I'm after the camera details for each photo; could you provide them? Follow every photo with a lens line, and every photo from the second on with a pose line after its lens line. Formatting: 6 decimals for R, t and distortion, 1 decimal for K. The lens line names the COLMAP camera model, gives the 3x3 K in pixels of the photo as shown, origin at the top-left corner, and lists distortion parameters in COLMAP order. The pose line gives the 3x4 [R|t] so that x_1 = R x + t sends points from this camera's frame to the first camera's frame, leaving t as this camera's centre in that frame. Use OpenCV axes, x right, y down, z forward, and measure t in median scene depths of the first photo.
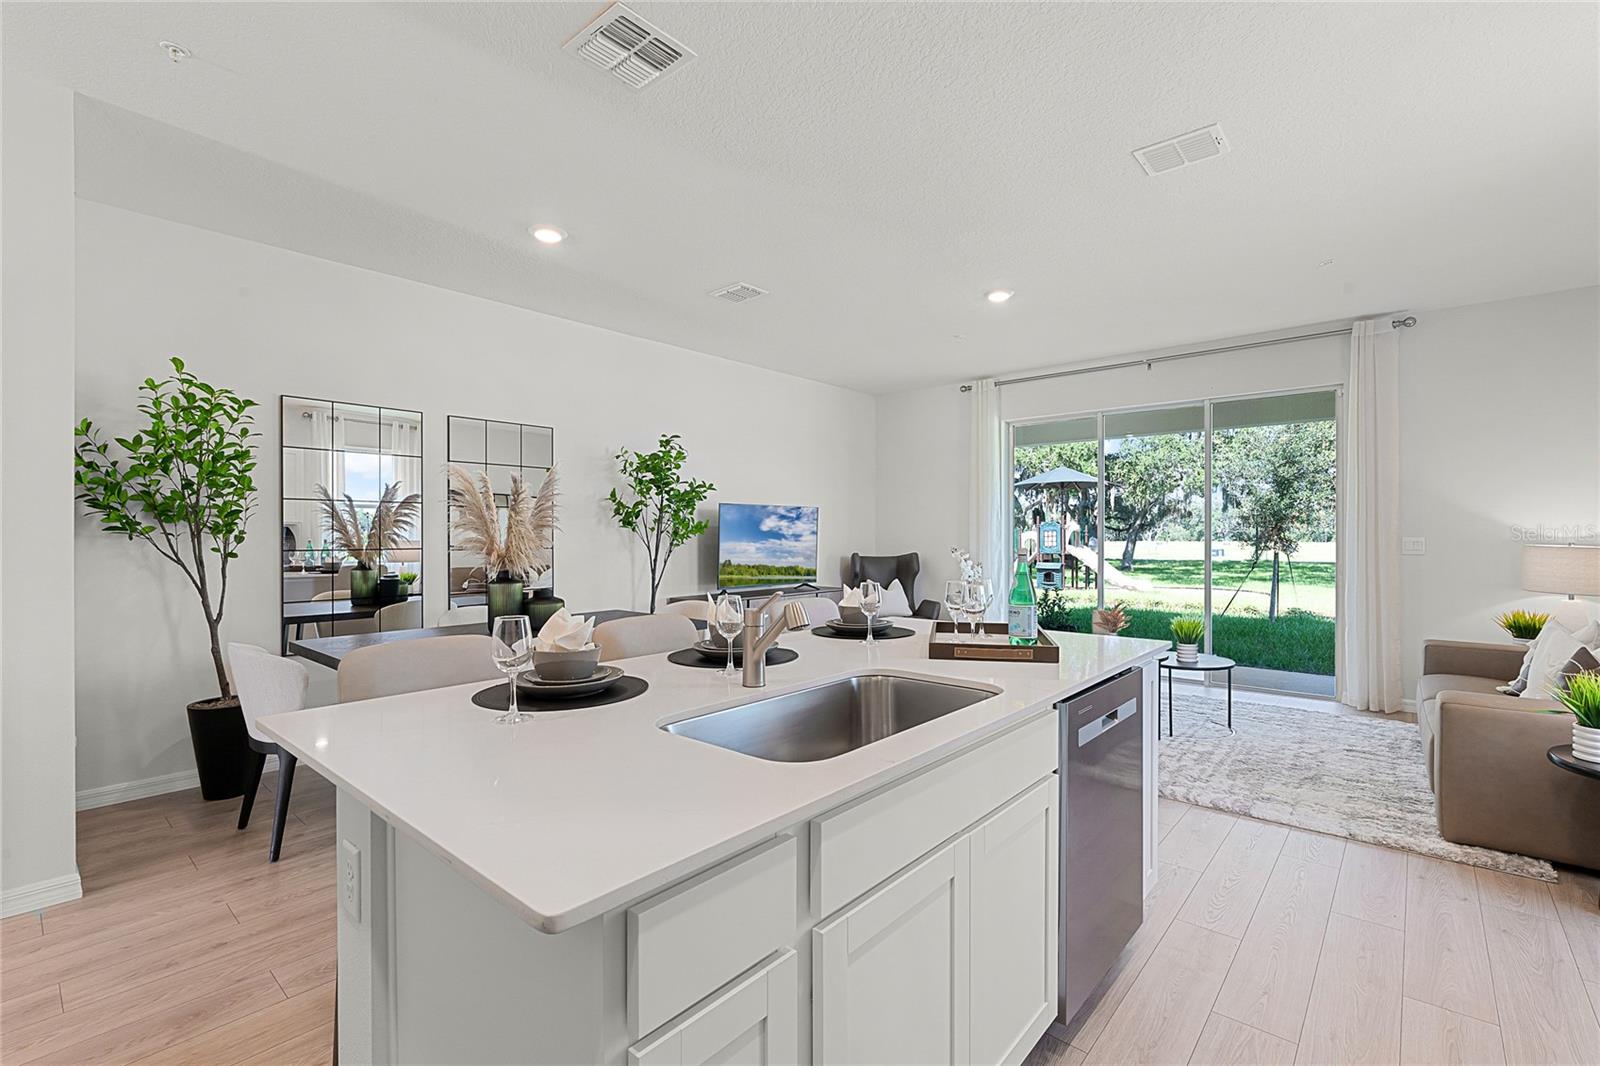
lens RADIAL K [[711.7, 0, 800.0], [0, 711.7, 533.0], [0, 0, 1]] dist [-0.008592, -0.000229]
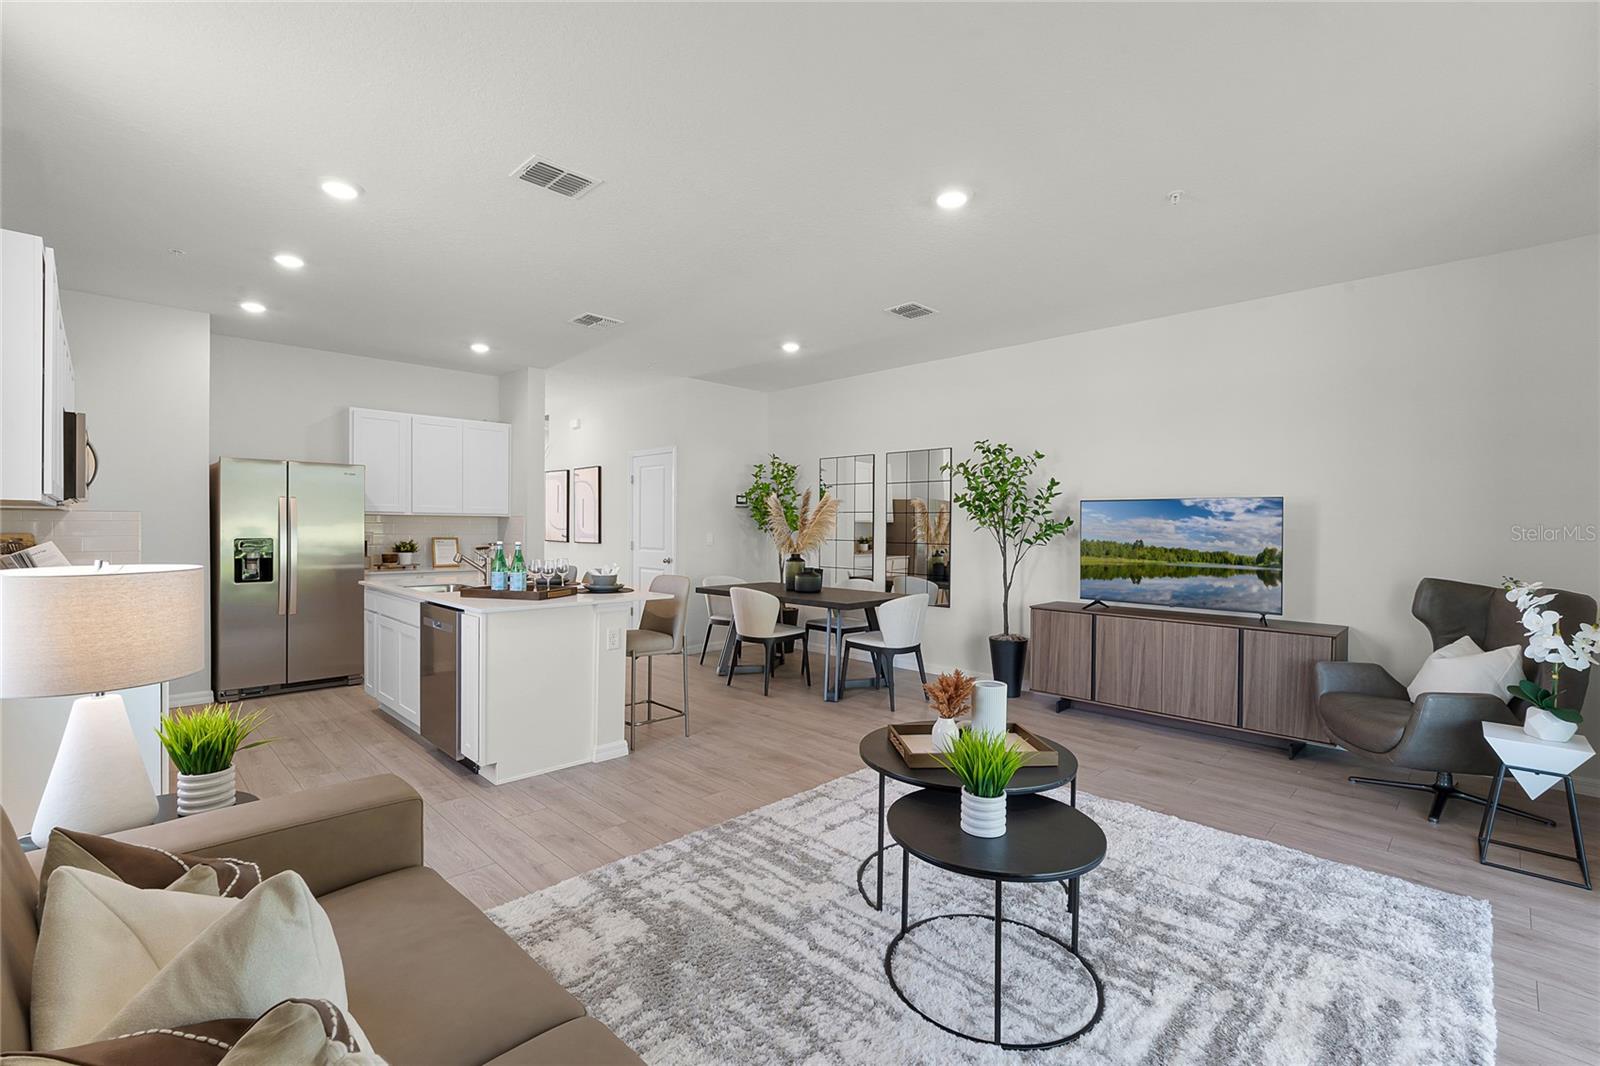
lens RADIAL K [[711.7, 0, 800.0], [0, 711.7, 533.0], [0, 0, 1]] dist [-0.008592, -0.000229]
pose [[-0.082166, 0.011458, -0.996553, 0.472403], [-0.004682, 0.999918, 0.011882, -0.005544], [0.996608, 0.005642, -0.082106, 0.435729]]
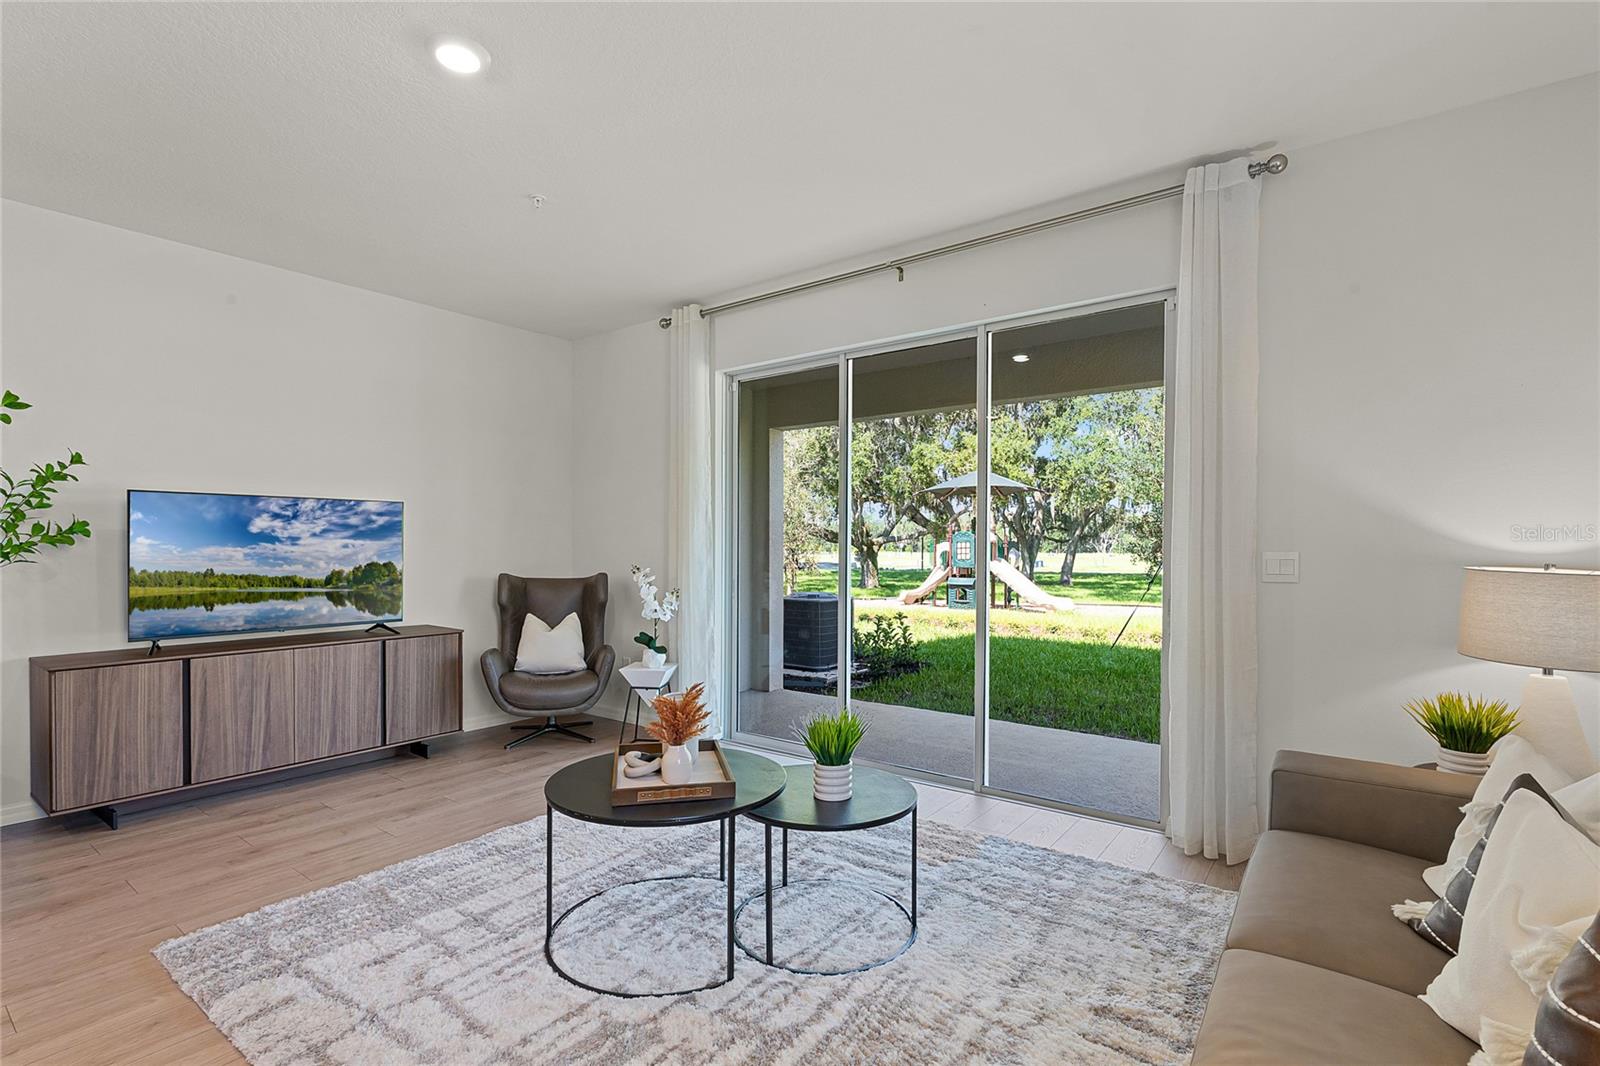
lens RADIAL K [[754.6, 0, 797.8], [0, 754.6, 553.1], [0, 0, 1]] dist [0.000074, -0.007046]
pose [[0.997681, 0.002087, 0.068033, 0.229048], [-0.002949, 0.999916, 0.012582, -0.000059], [-0.068001, -0.012753, 0.997604, 0.220662]]
